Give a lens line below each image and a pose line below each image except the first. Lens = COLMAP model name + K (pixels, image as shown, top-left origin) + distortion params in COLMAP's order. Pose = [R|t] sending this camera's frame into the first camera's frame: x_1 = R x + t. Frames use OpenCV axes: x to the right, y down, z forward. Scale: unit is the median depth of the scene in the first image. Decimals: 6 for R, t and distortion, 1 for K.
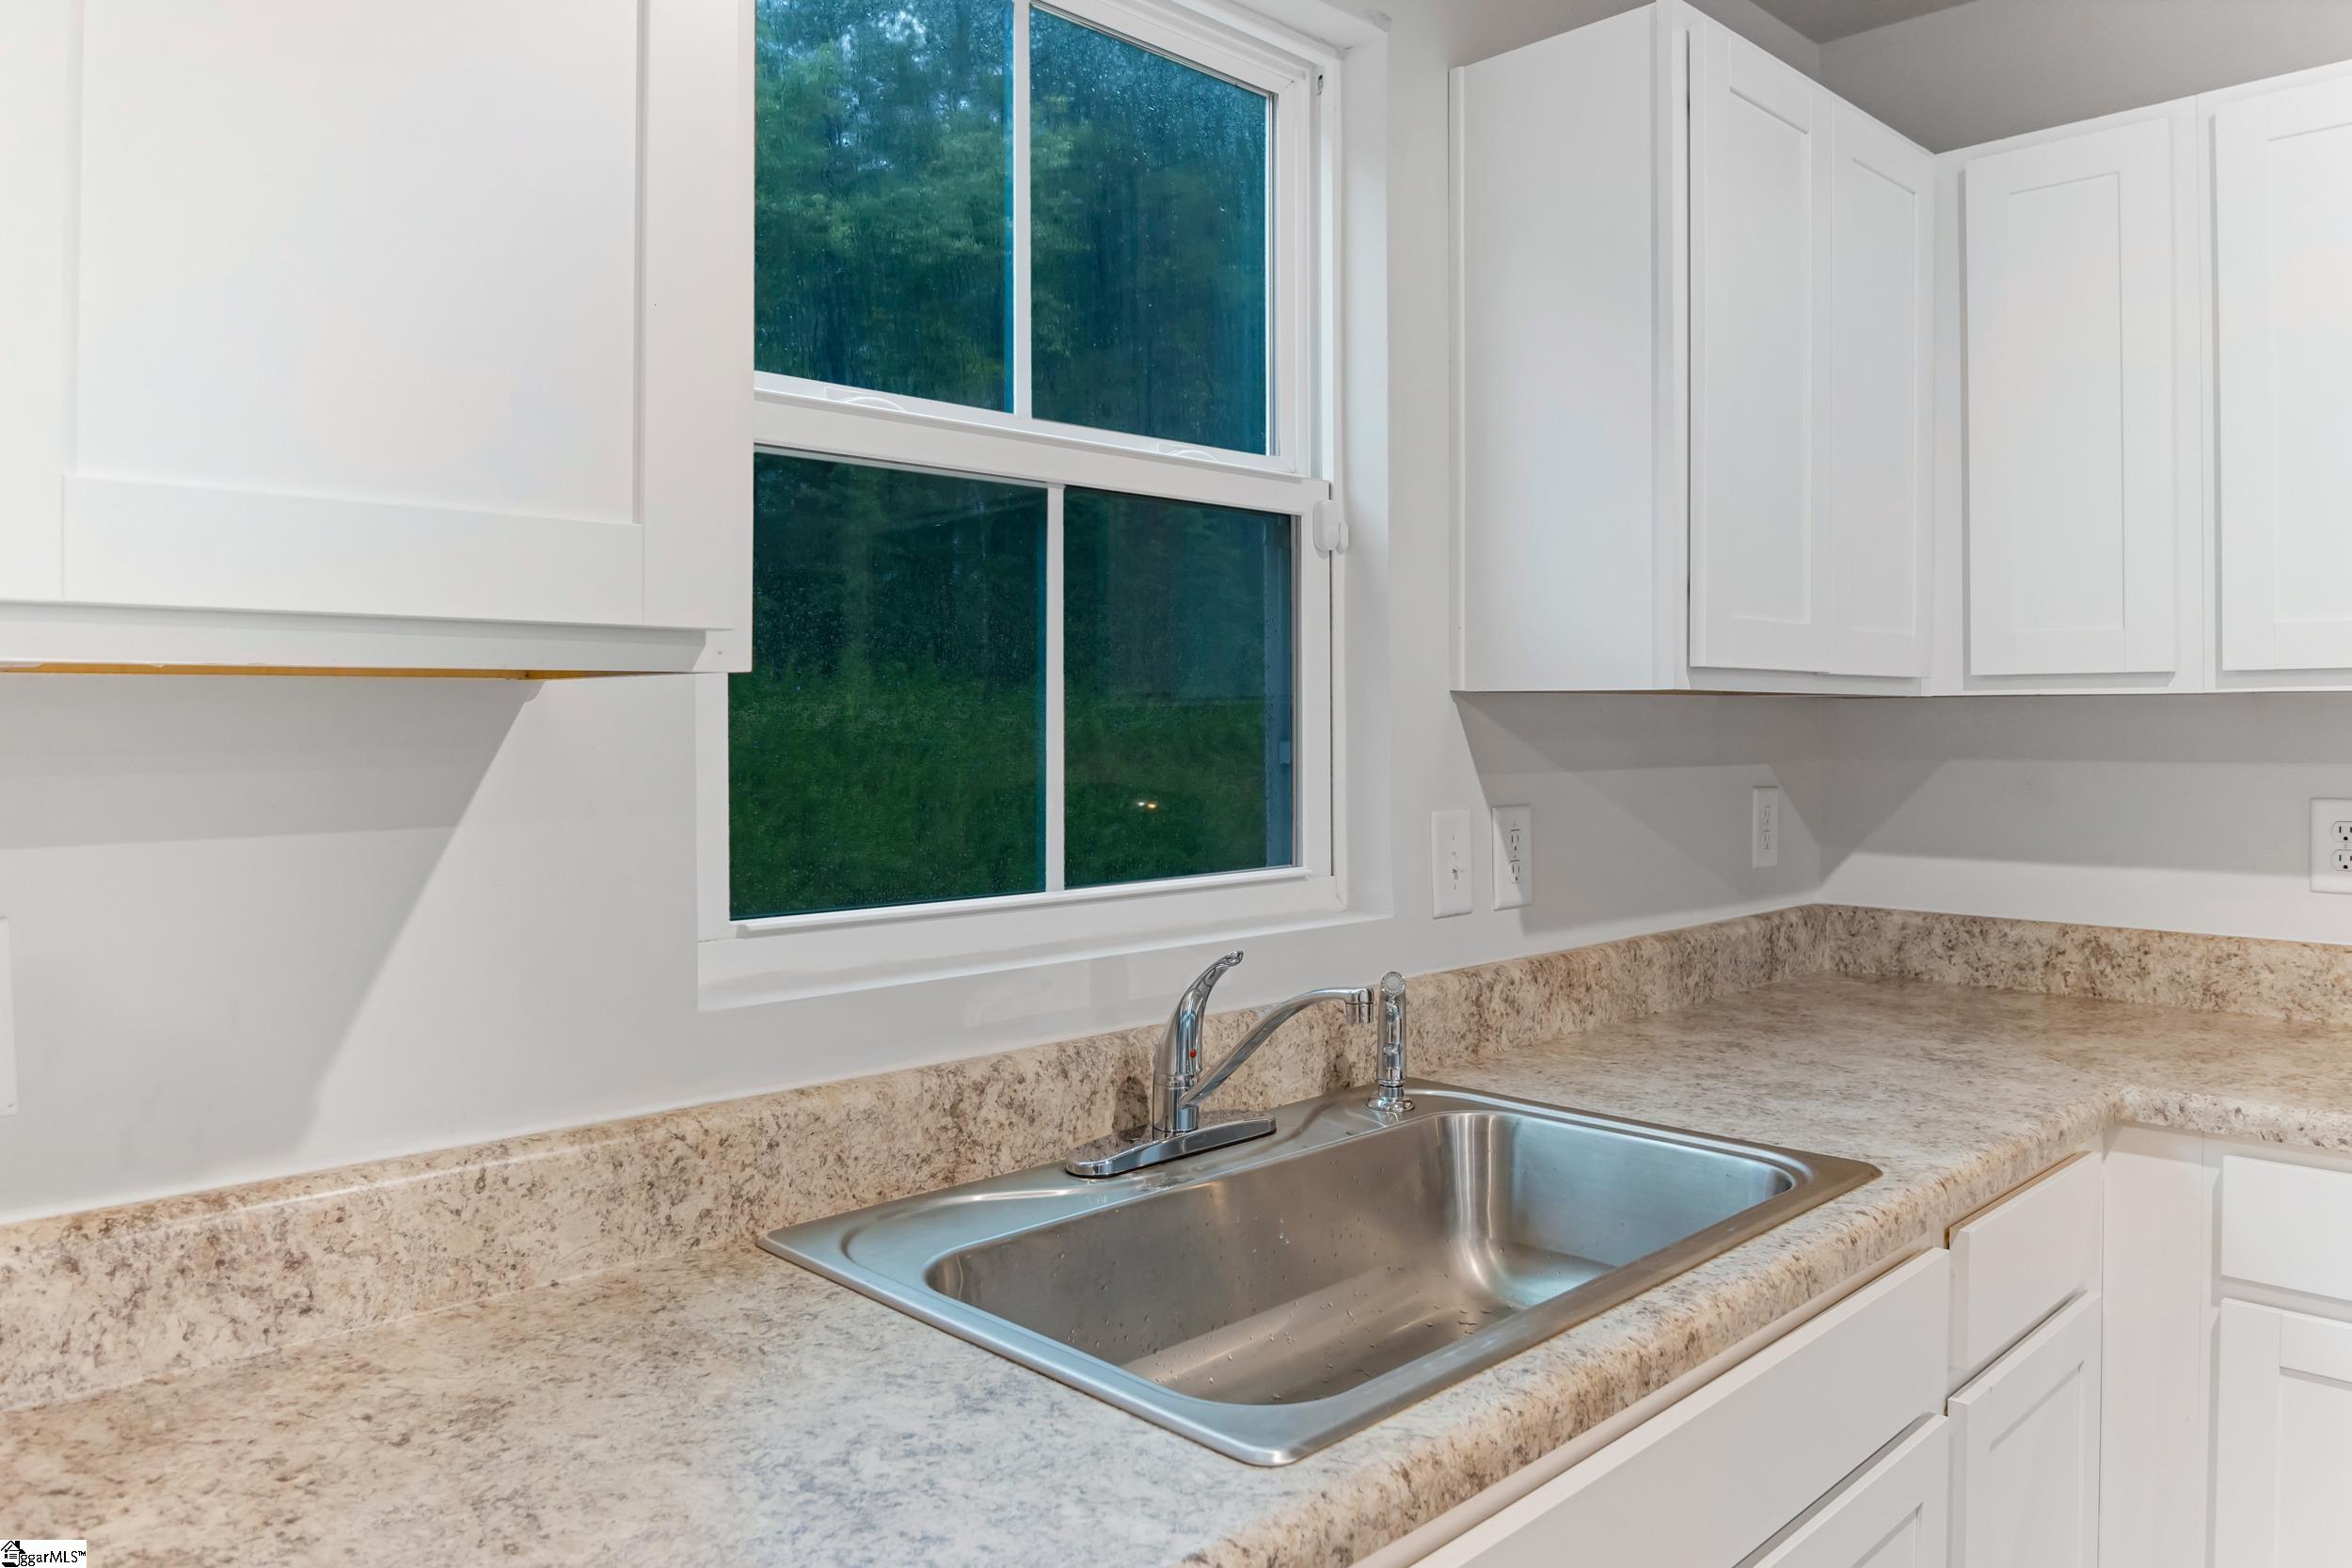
lens RADIAL K [[1640.2, 0, 1214.4], [0, 1640.2, 727.7], [0, 0, 1]] dist [-0.007700, -0.012645]
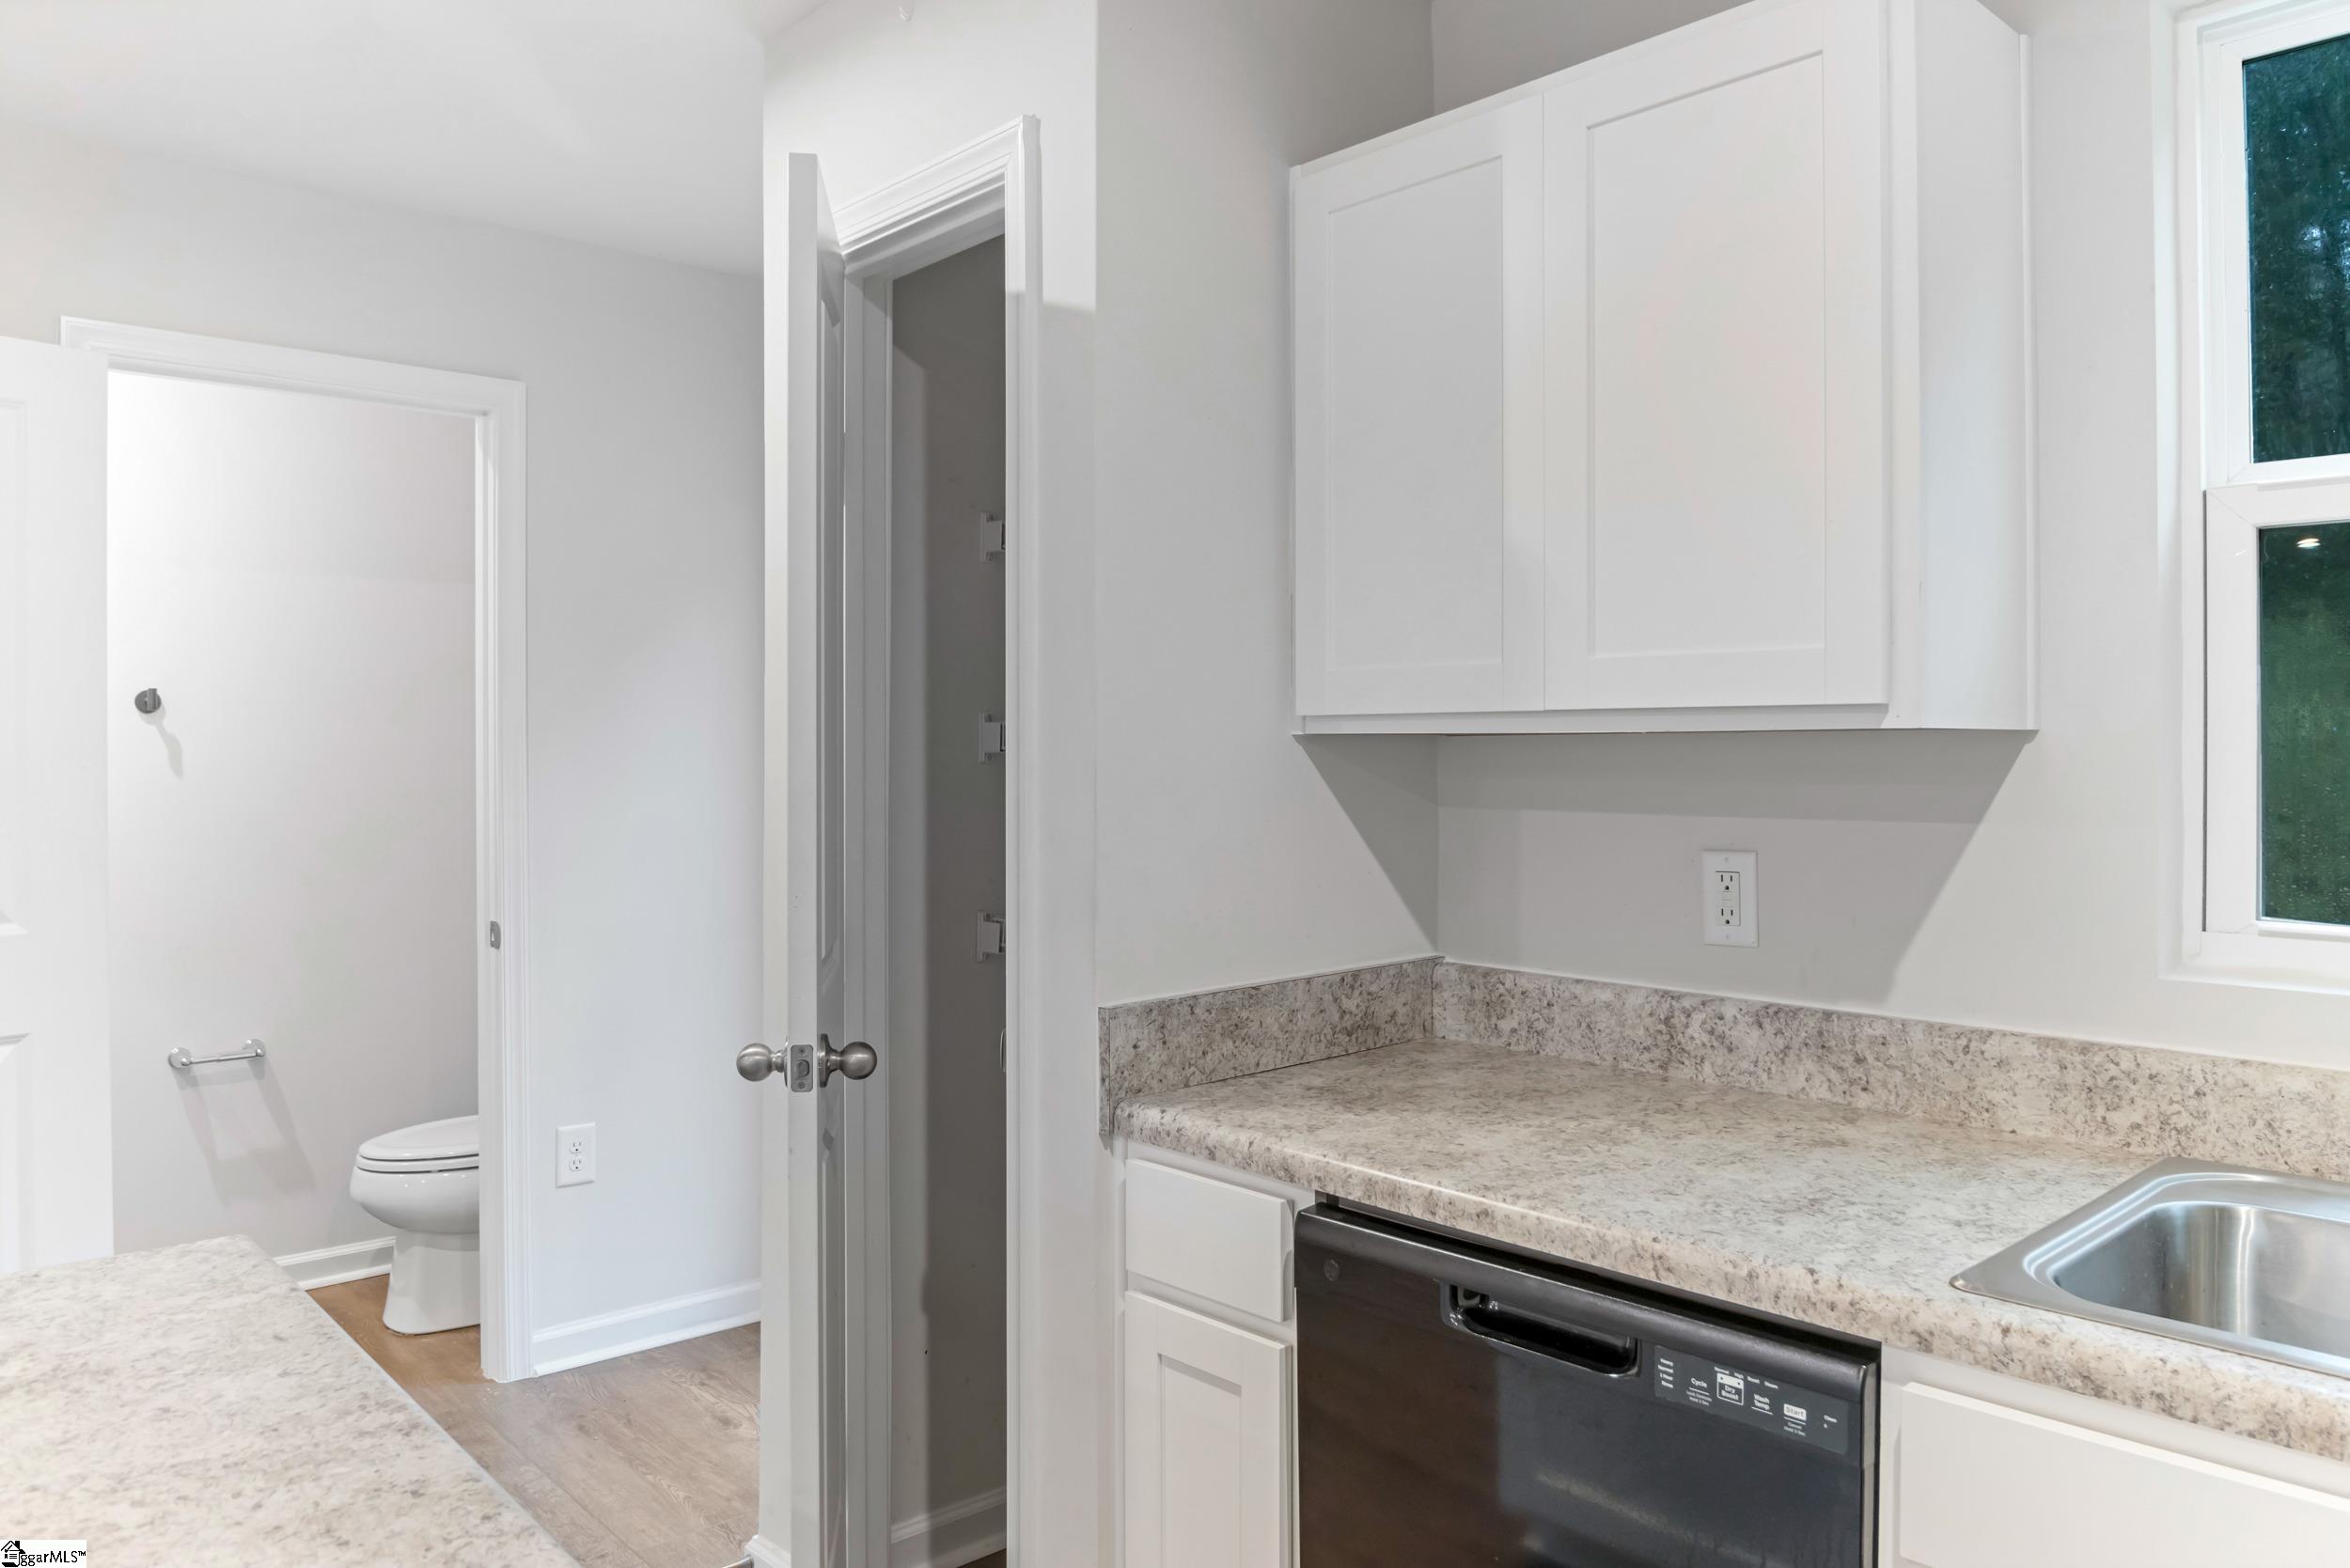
lens RADIAL K [[1639.0, 0, 1128.9], [0, 1639.0, 741.4], [0, 0, 1]] dist [-0.007700, -0.012645]
pose [[-0.099764, -0.005412, -0.994996, 1.115792], [0.009001, 0.999939, -0.006342, -0.014880], [0.994970, -0.009589, -0.099710, 0.329419]]
